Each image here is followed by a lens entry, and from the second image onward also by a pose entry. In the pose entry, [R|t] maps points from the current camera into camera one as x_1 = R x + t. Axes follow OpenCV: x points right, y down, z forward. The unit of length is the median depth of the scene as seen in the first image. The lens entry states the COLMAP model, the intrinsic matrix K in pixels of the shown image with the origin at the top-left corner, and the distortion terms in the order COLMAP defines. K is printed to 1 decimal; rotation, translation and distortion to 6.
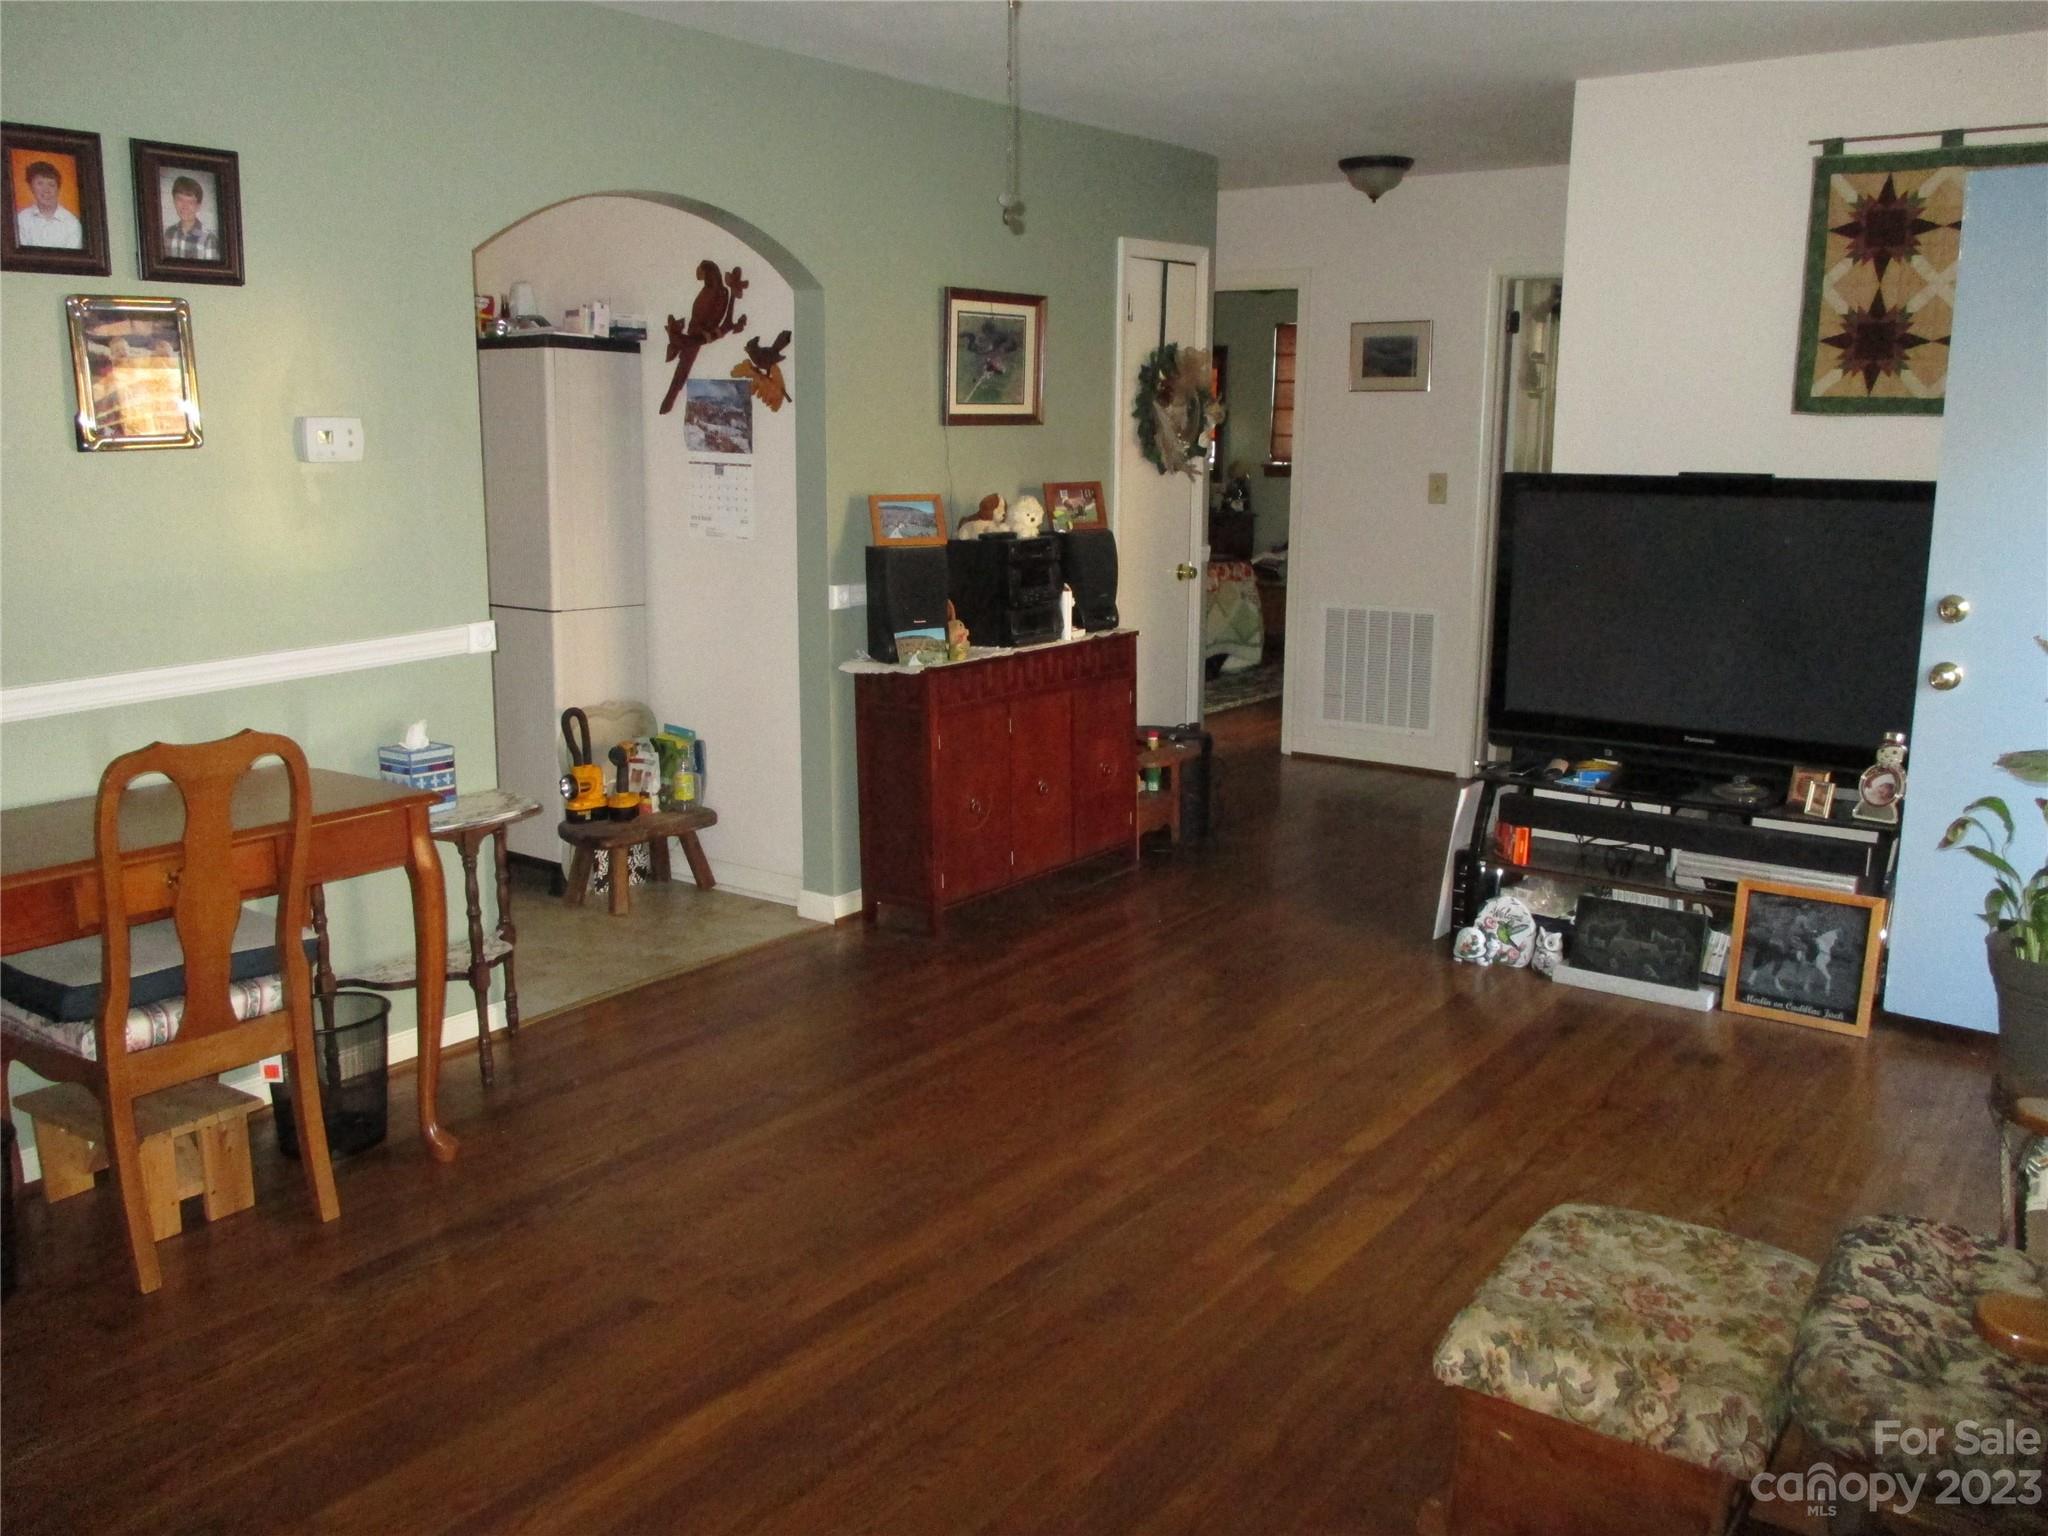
lens RADIAL K [[1717.3, 0, 1019.9], [0, 1717.3, 772.4], [0, 0, 1]] dist [-0.024317, -0.000002]
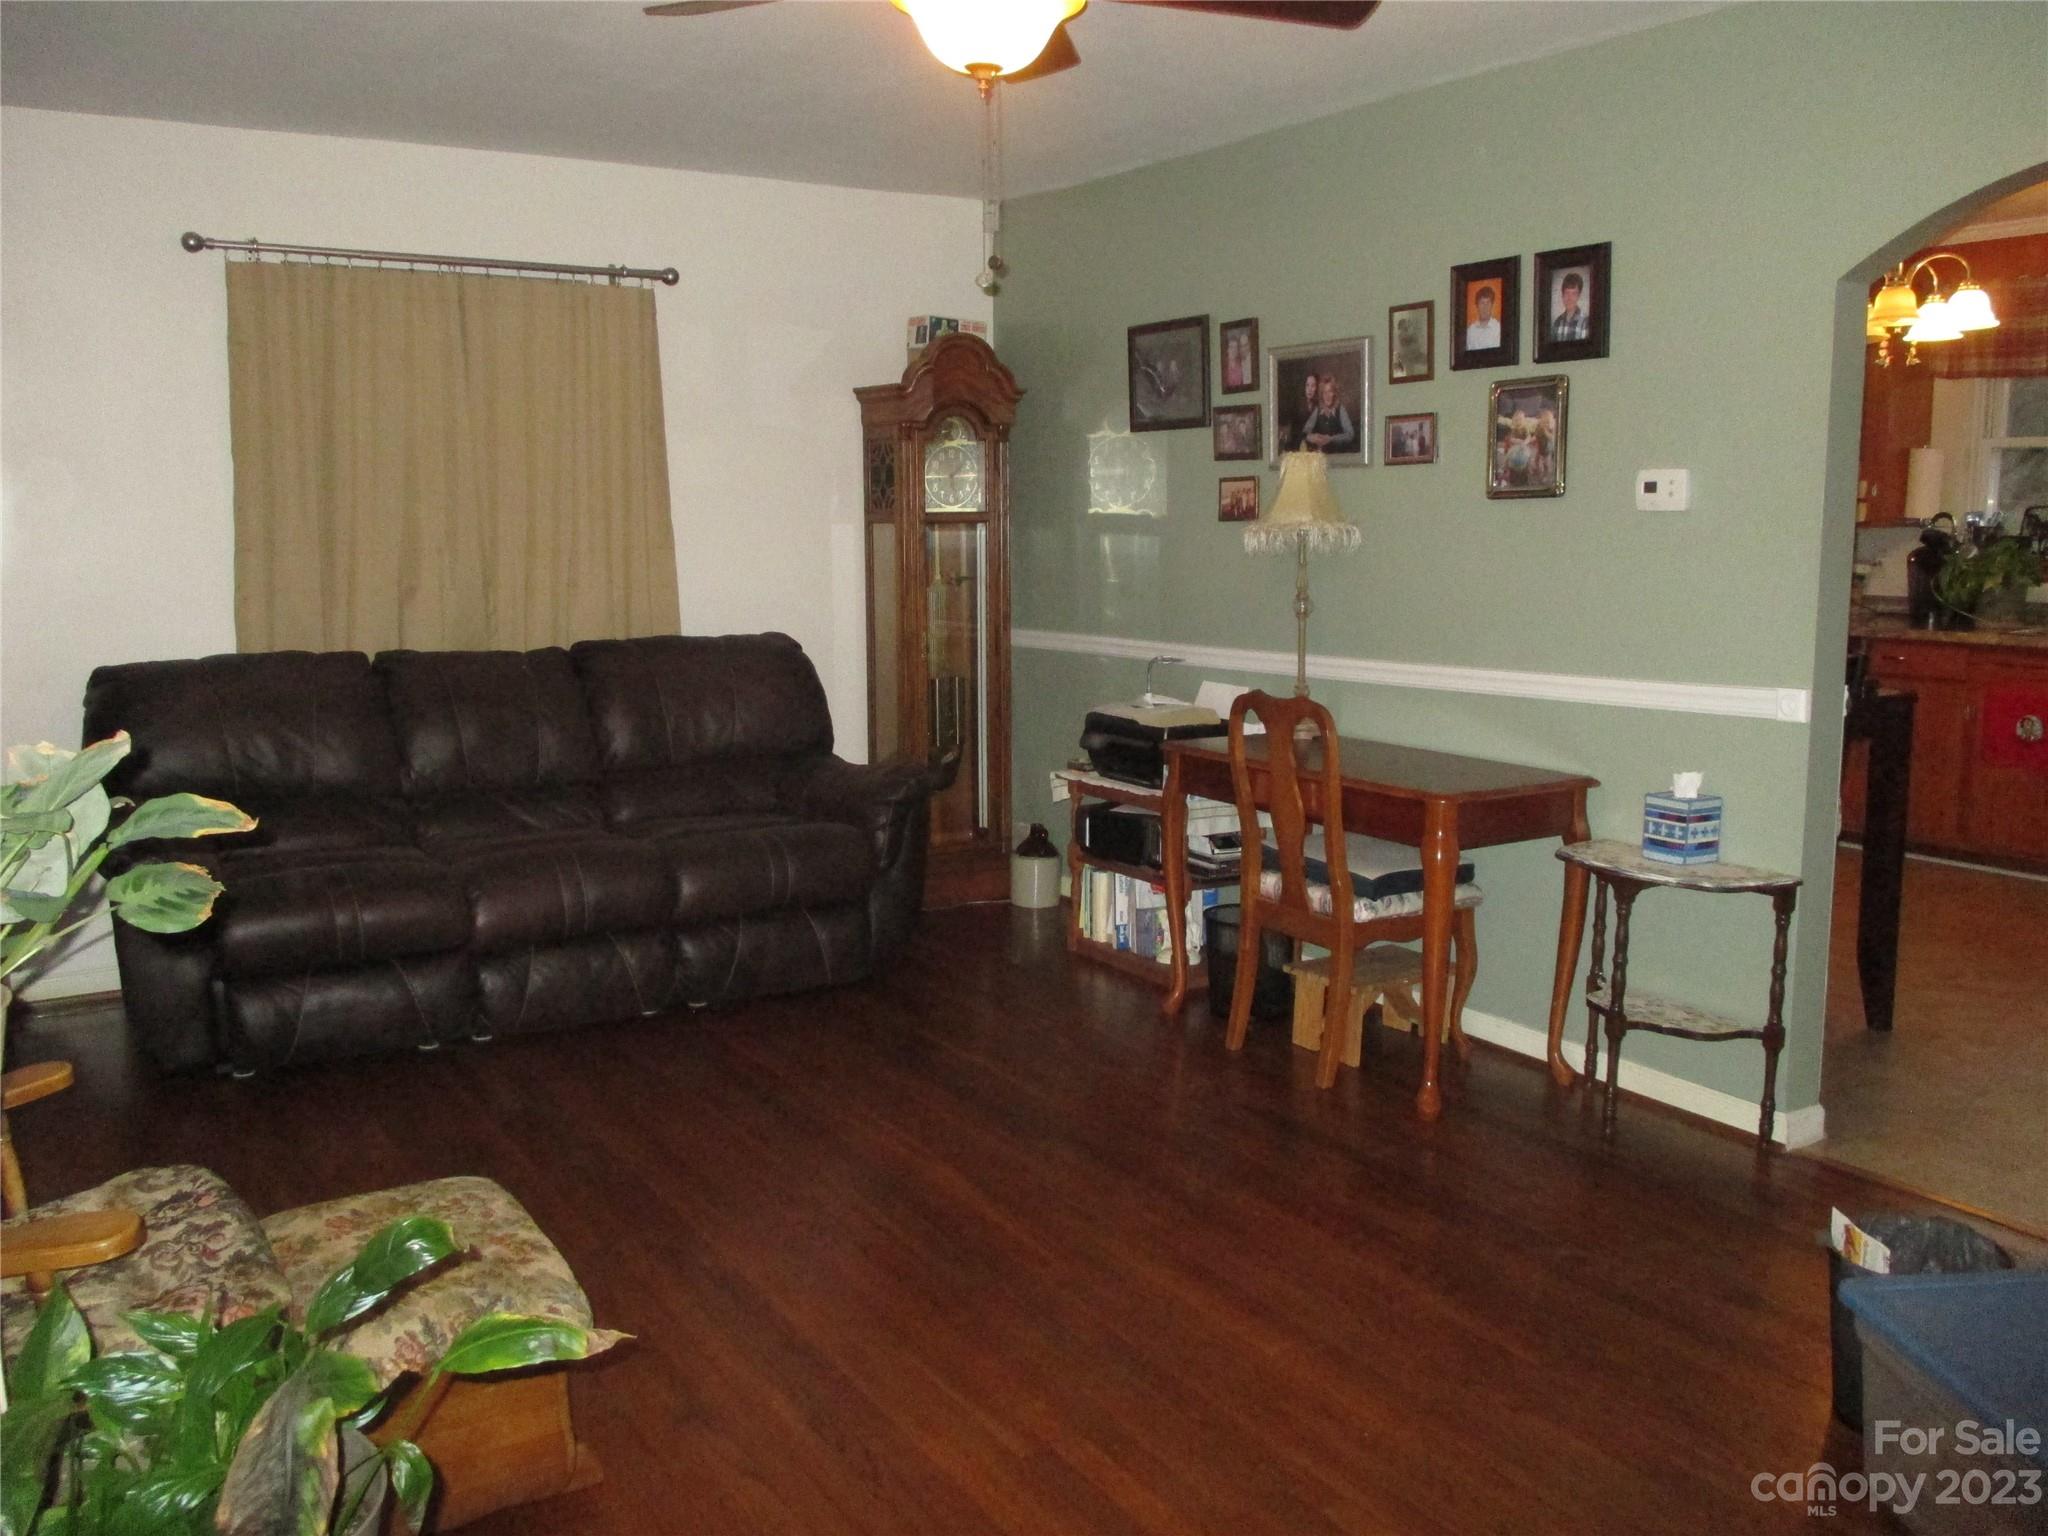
lens RADIAL K [[1717.3, 0, 1016.6], [0, 1717.3, 767.0], [0, 0, 1]] dist [-0.024317, -0.000002]
pose [[-0.369994, 0.151269, -0.916636, 0.831504], [-0.165964, 0.960022, 0.225419, -0.226290], [0.914090, 0.235532, -0.330097, 1.143720]]
